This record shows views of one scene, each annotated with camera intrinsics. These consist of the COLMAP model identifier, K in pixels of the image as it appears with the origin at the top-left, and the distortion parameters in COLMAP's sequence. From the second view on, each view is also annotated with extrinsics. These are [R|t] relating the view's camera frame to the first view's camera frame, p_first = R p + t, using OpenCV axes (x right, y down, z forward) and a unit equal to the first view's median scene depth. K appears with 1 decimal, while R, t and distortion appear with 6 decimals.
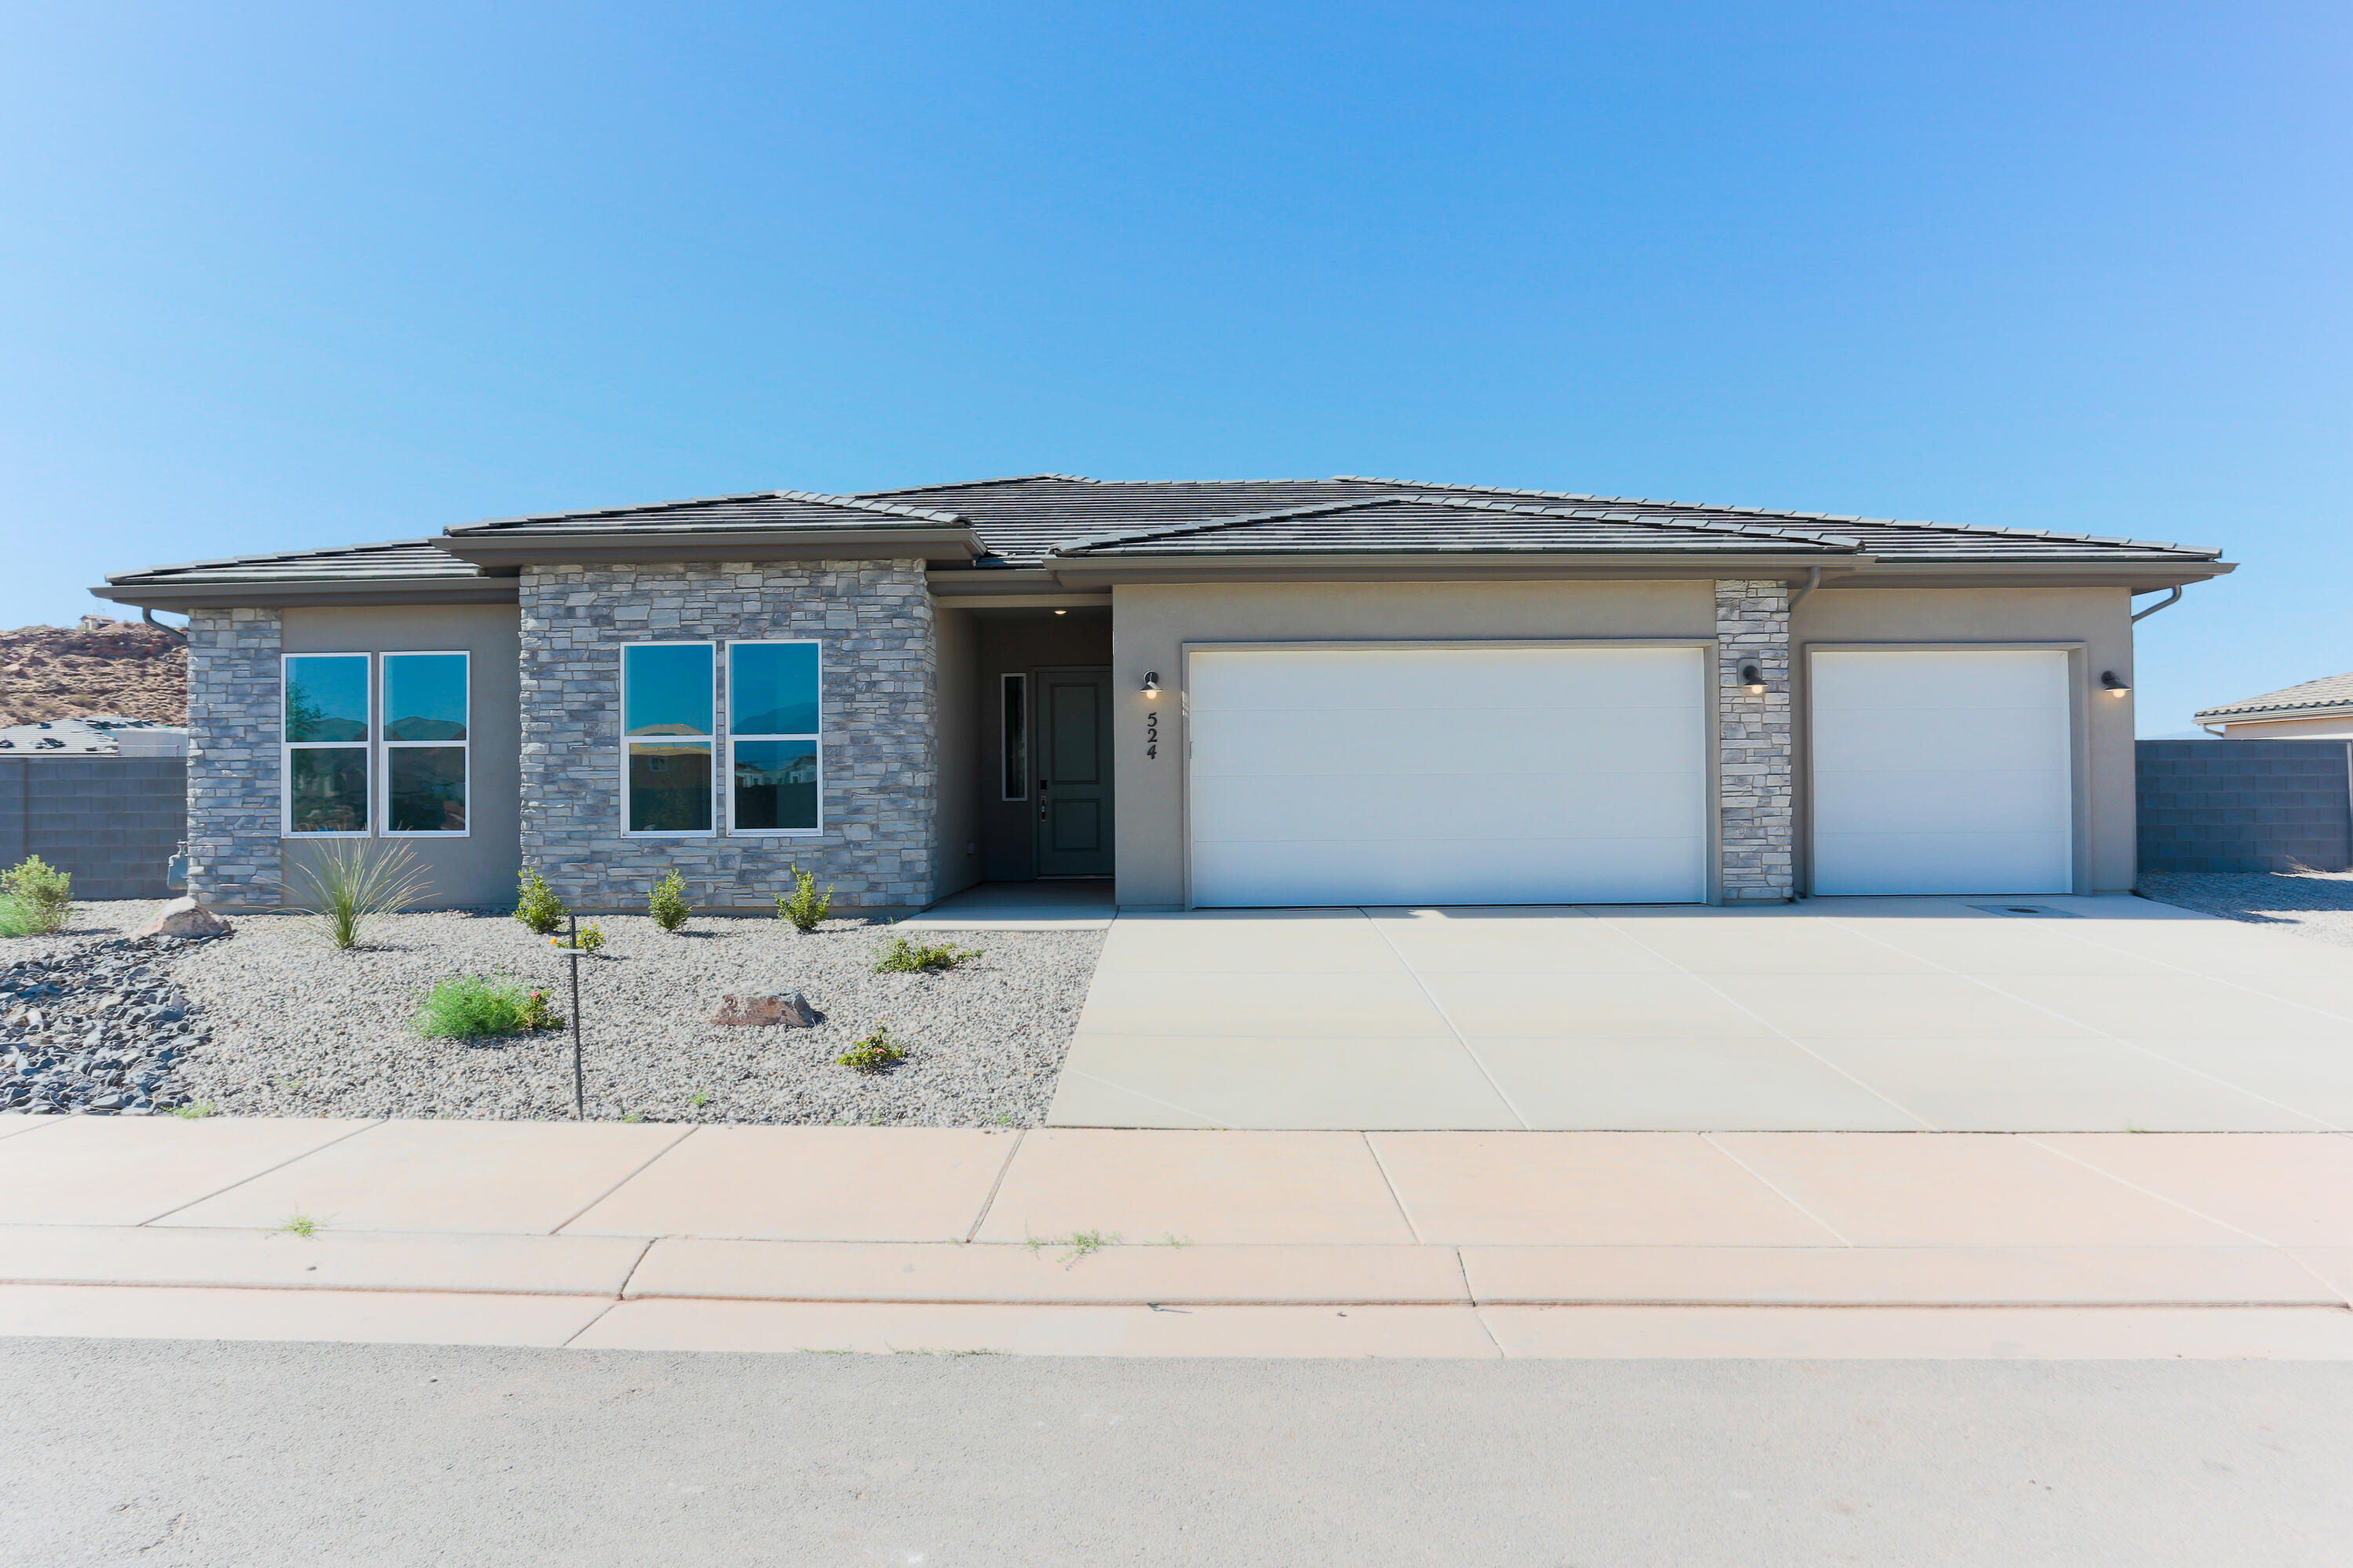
lens RADIAL K [[1315.4, 0, 1179.8], [0, 1315.4, 788.1], [0, 0, 1]] dist [-0.030862, 0.019766]
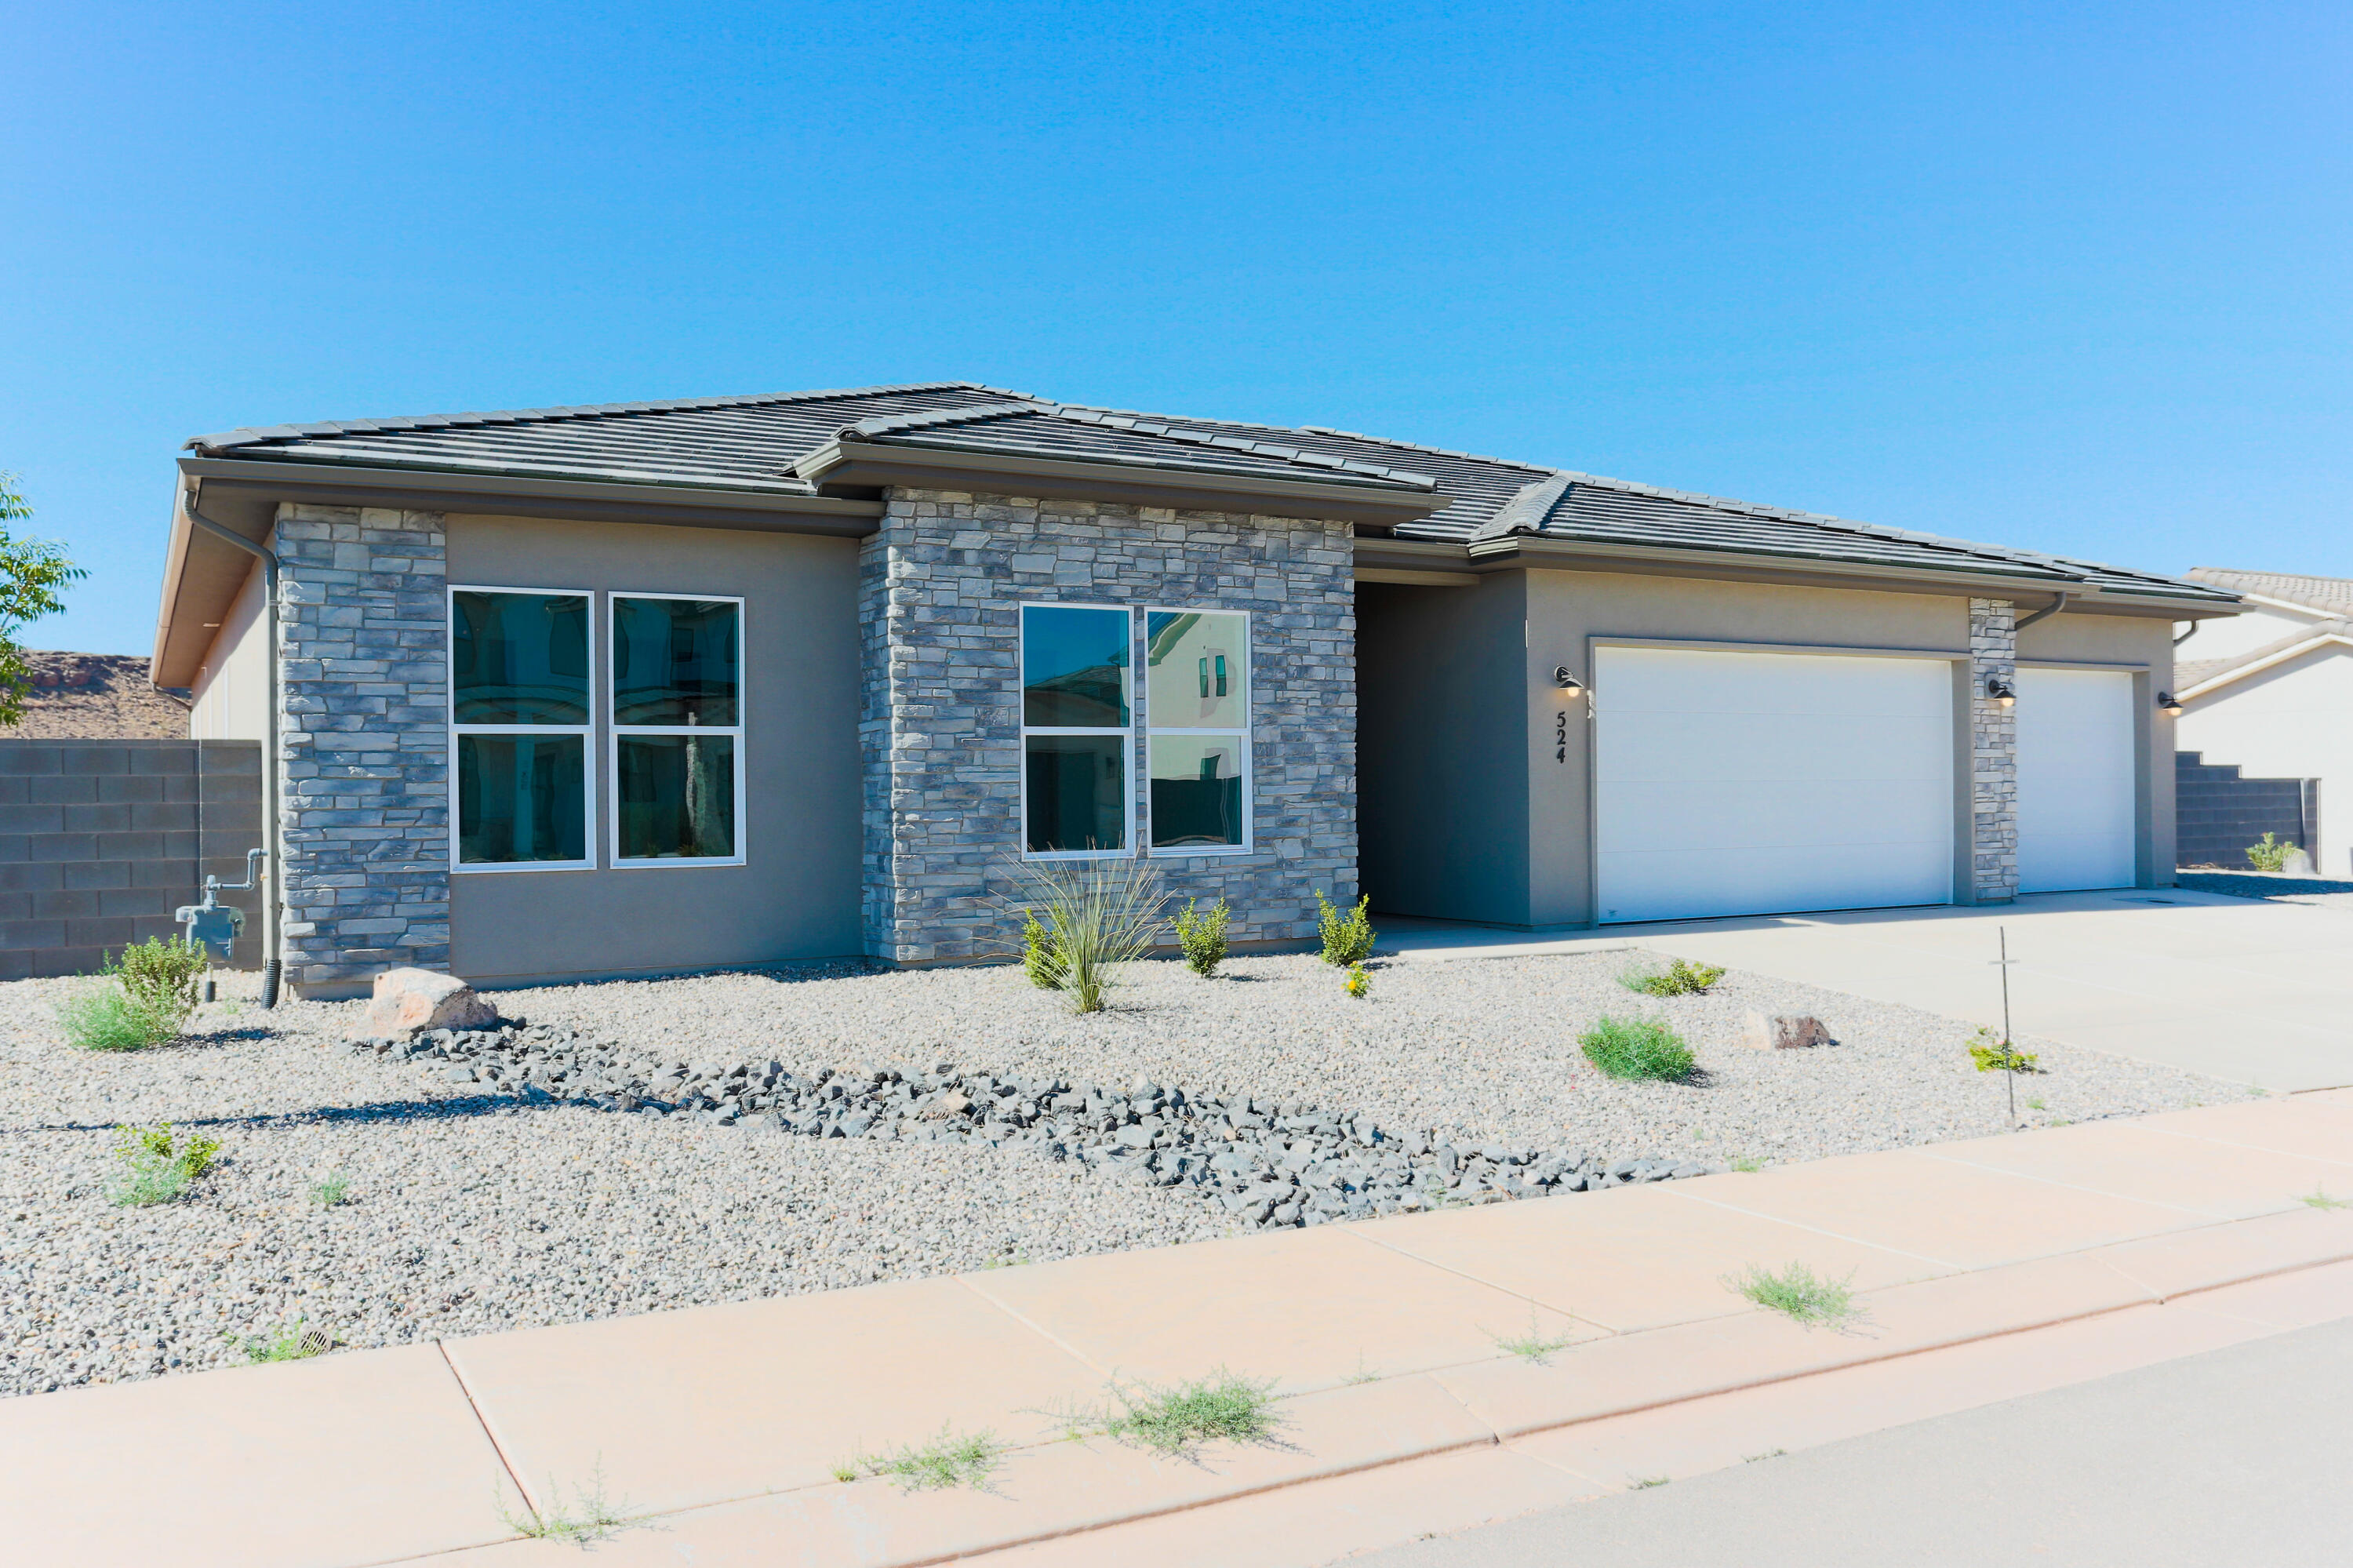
lens RADIAL K [[1775.9, 0, 1180.7], [0, 1775.9, 798.0], [0, 0, 1]] dist [0.003437, 0.016252]
pose [[0.867987, -0.001495, 0.496584, -0.854684], [-0.000786, 0.999990, 0.004385, -0.002998], [-0.496586, -0.004196, 0.867977, 0.067835]]
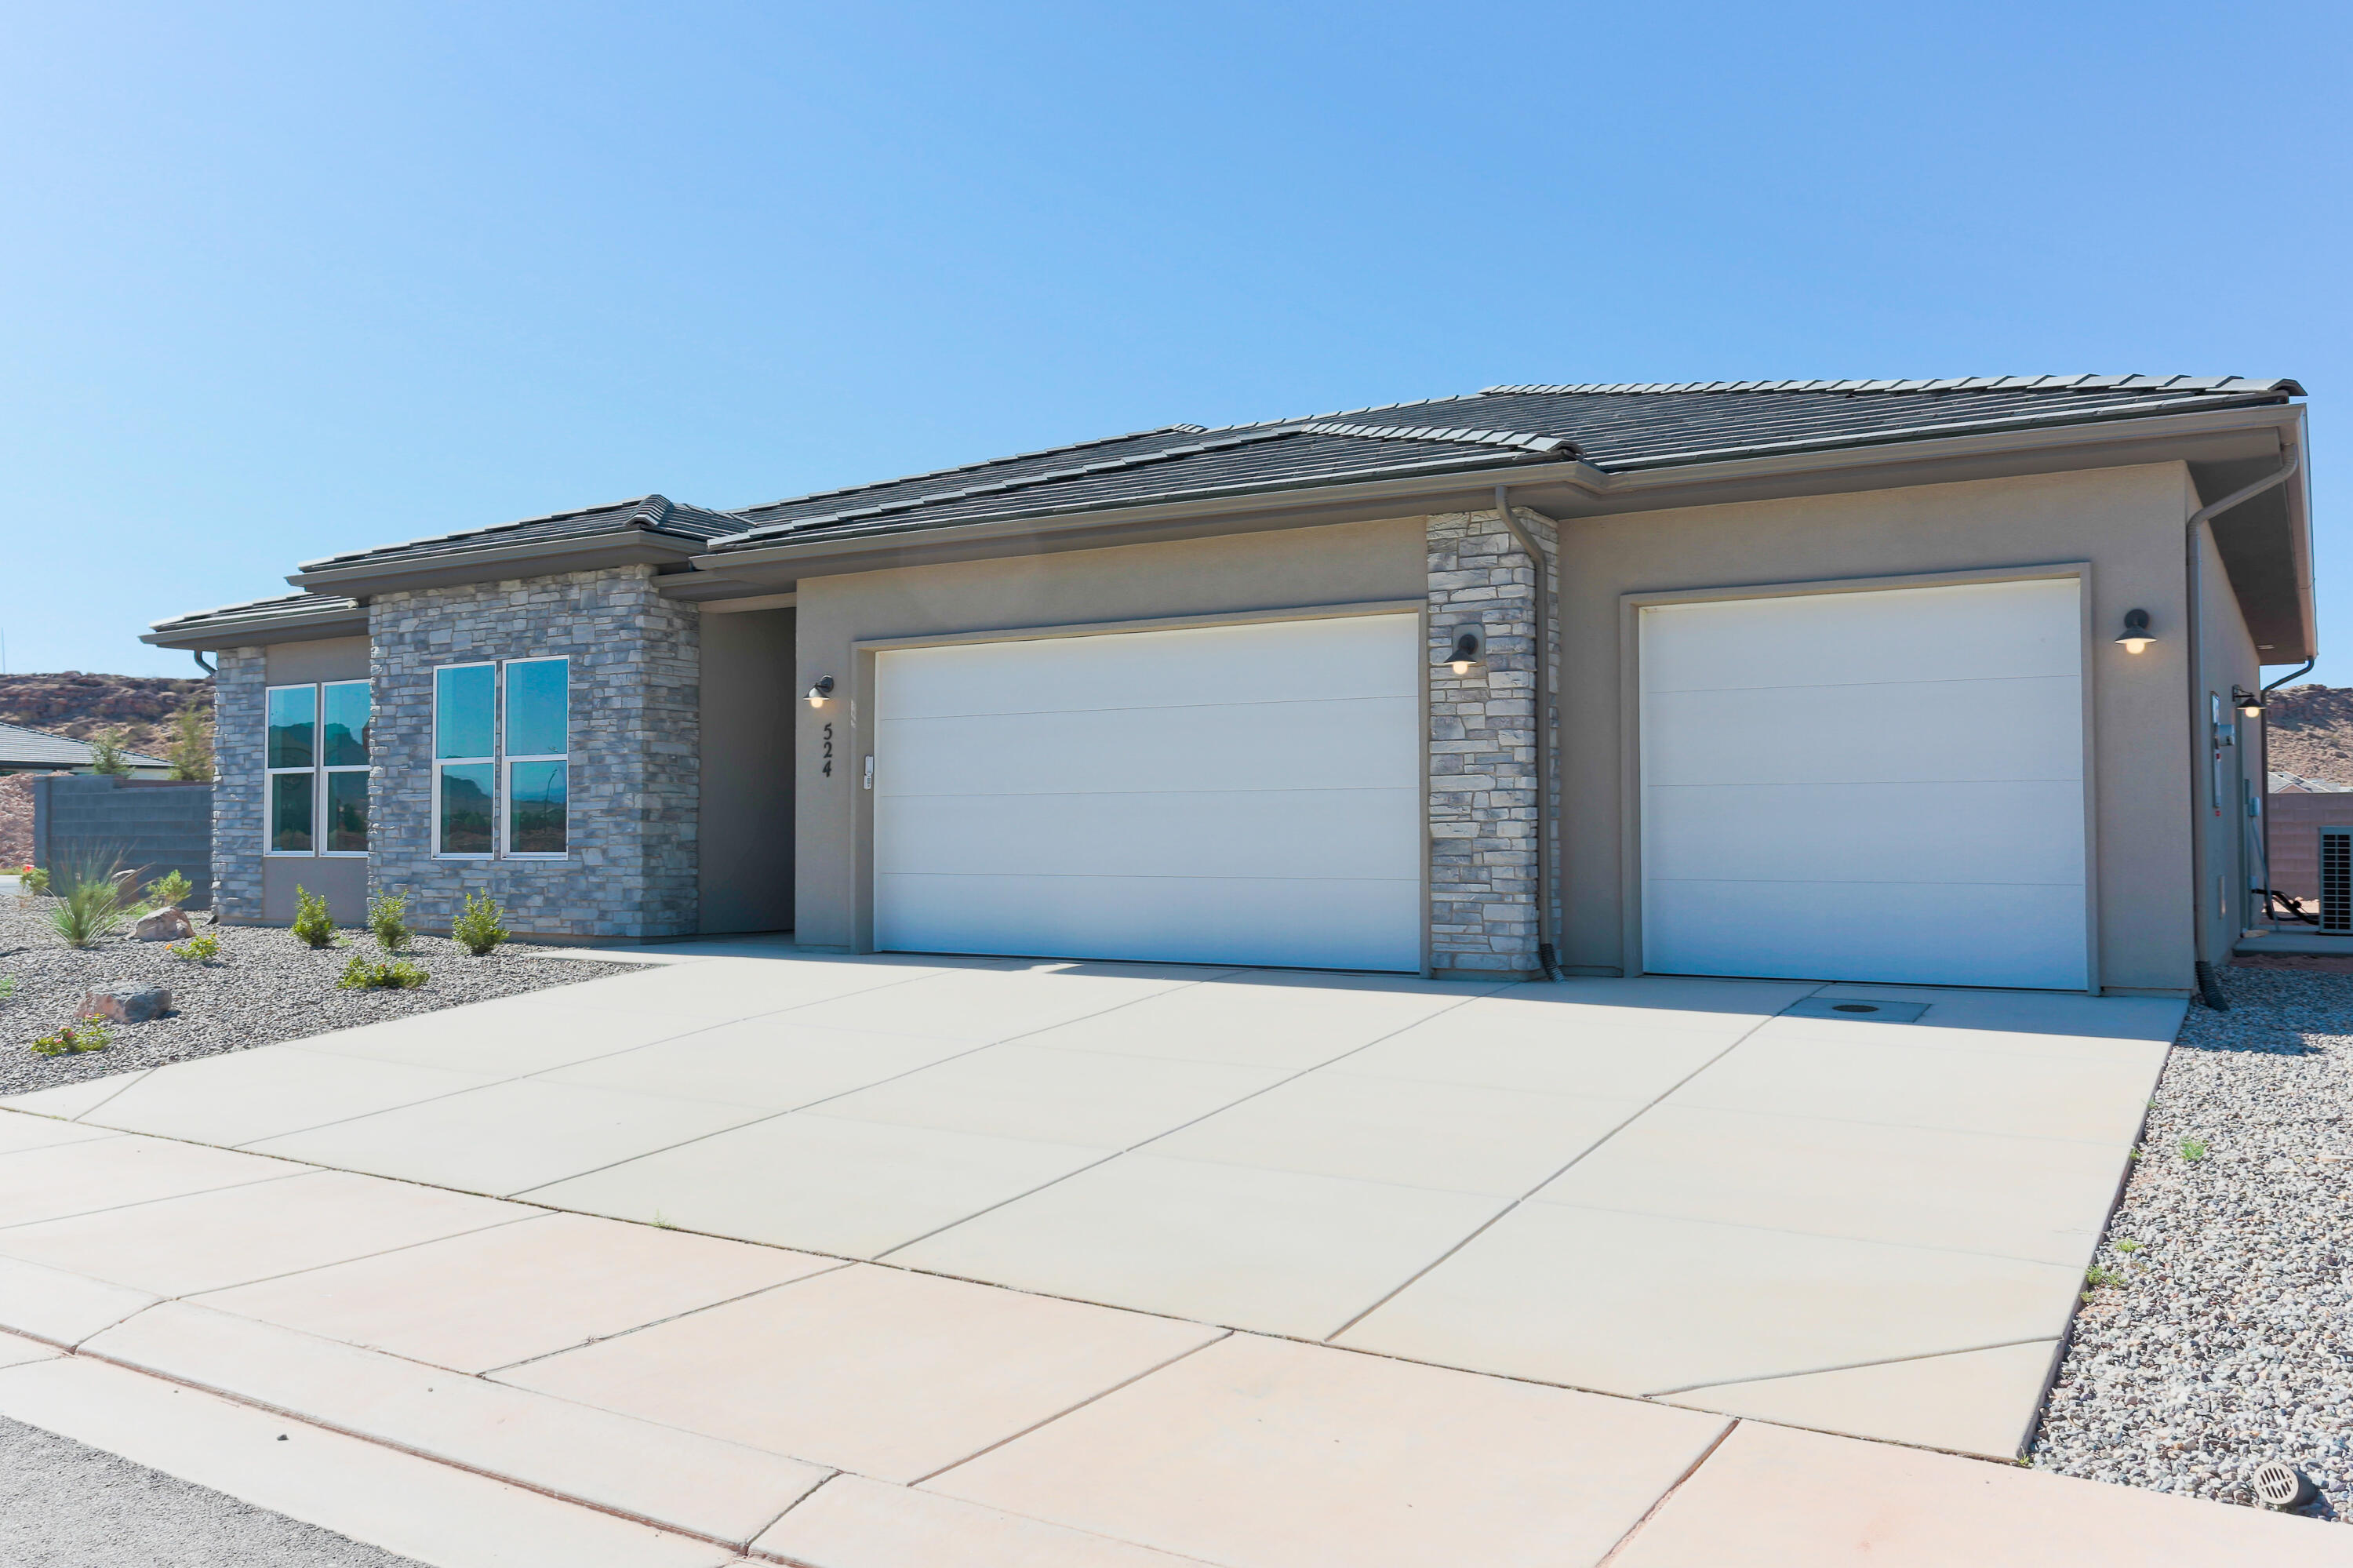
lens RADIAL K [[1849.4, 0, 1173.7], [0, 1849.4, 788.3], [0, 0, 1]] dist [0.030146, -0.009612]
pose [[0.851310, -0.006289, -0.524625, 0.812599], [-0.002415, 0.999871, -0.015905, 0.004374], [0.524657, 0.014807, 0.851185, 0.079683]]
